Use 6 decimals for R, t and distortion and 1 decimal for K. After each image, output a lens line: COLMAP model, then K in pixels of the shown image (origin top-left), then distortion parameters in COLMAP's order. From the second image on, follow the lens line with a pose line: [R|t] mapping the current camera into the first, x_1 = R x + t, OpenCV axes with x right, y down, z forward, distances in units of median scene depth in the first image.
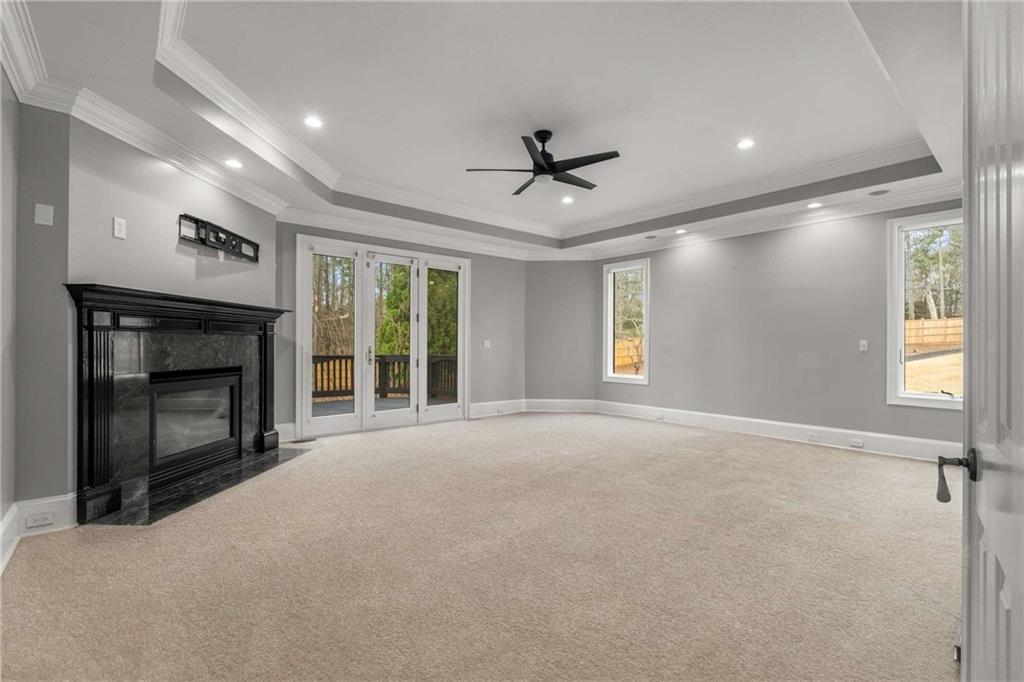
lens RADIAL K [[452.8, 0, 510.7], [0, 452.8, 344.9], [0, 0, 1]] dist [-0.005211, 0.000056]
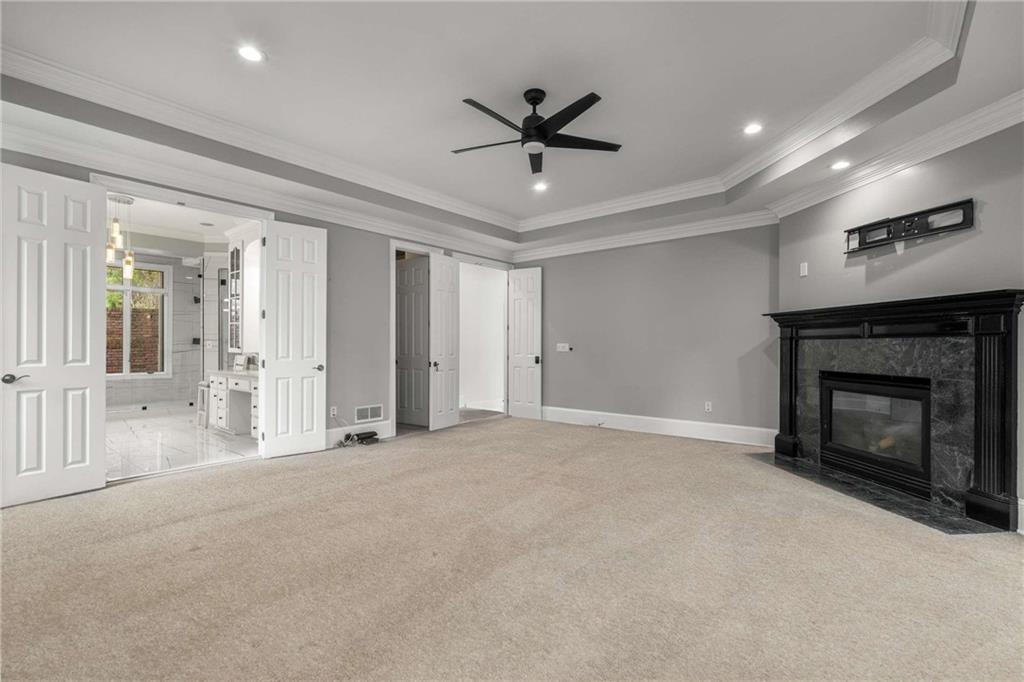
lens RADIAL K [[452.8, 0, 512.2], [0, 452.8, 341.5], [0, 0, 1]] dist [-0.005211, 0.000056]
pose [[-0.985495, -0.004503, -0.169646, 0.254852], [-0.003363, 0.999970, -0.007008, -0.008855], [0.169672, -0.006336, -0.985480, 1.841037]]
